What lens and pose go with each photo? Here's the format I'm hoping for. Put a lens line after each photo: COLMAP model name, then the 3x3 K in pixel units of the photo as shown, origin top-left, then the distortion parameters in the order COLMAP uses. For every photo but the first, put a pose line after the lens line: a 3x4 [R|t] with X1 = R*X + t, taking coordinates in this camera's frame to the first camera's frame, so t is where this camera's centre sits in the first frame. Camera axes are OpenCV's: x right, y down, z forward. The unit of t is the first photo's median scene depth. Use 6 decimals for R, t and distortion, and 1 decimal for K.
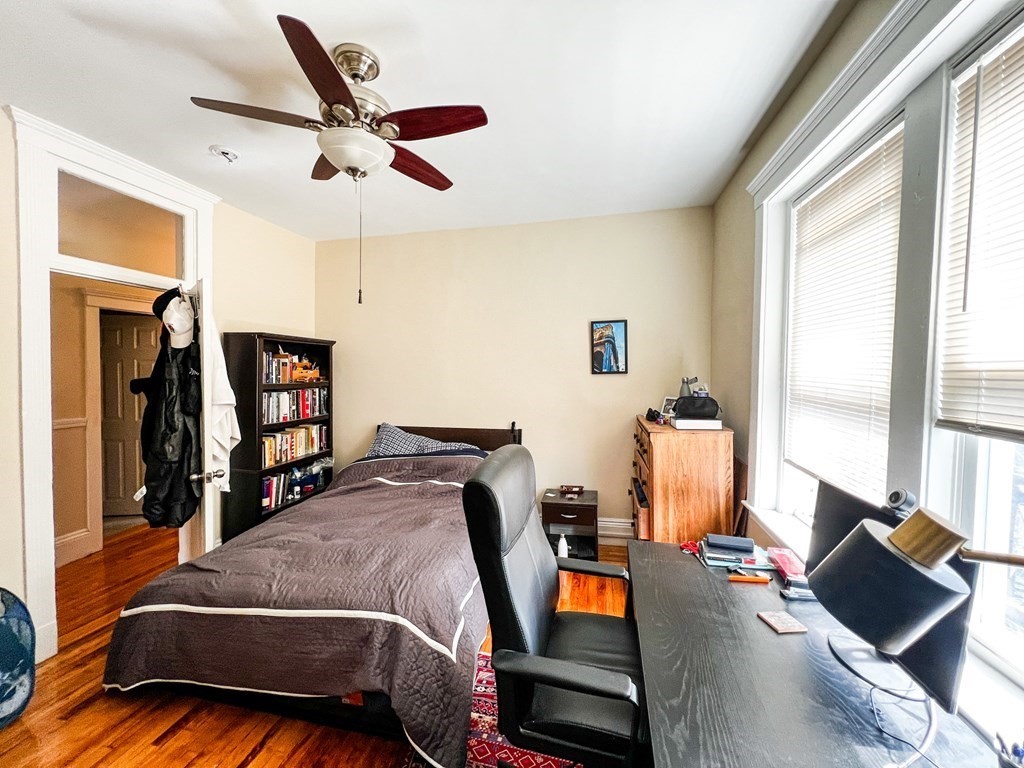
lens RADIAL K [[419.4, 0, 512.2], [0, 419.4, 390.6], [0, 0, 1]] dist [-0.002508, 0.000478]
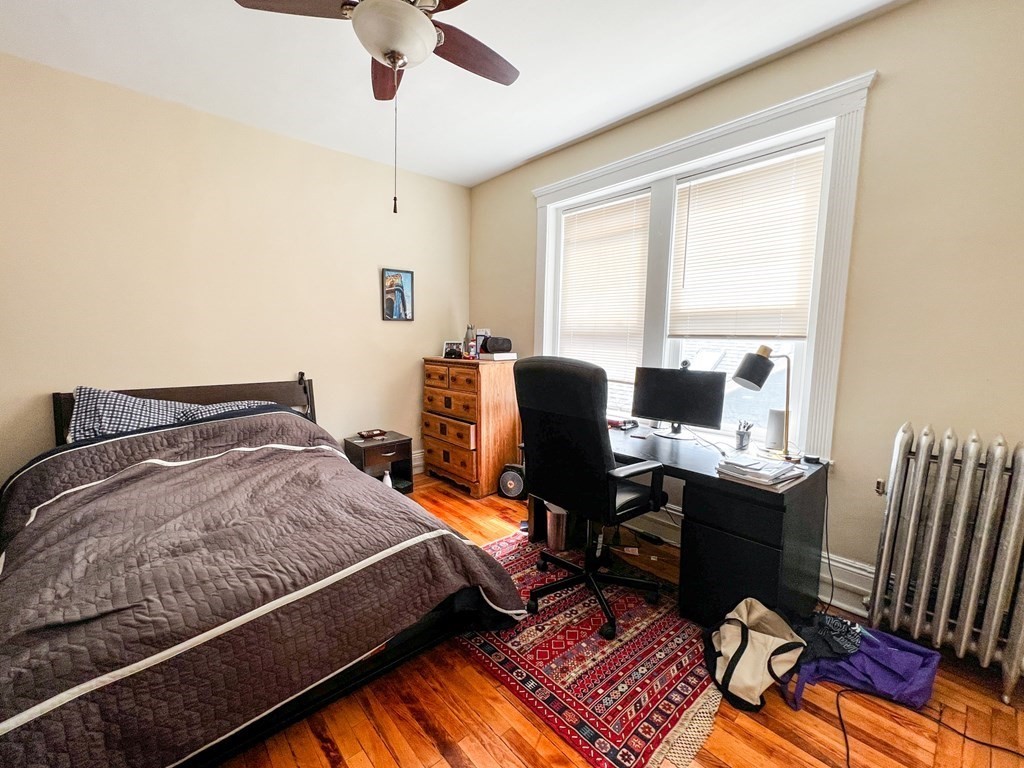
lens RADIAL K [[414.5, 0, 528.6], [0, 414.5, 394.3], [0, 0, 1]] dist [0.002269, 0.000165]
pose [[0.565868, -0.102147, 0.818144, -0.494402], [0.029670, 0.994176, 0.103603, 0.050250], [-0.823962, -0.034351, 0.565603, 0.121216]]
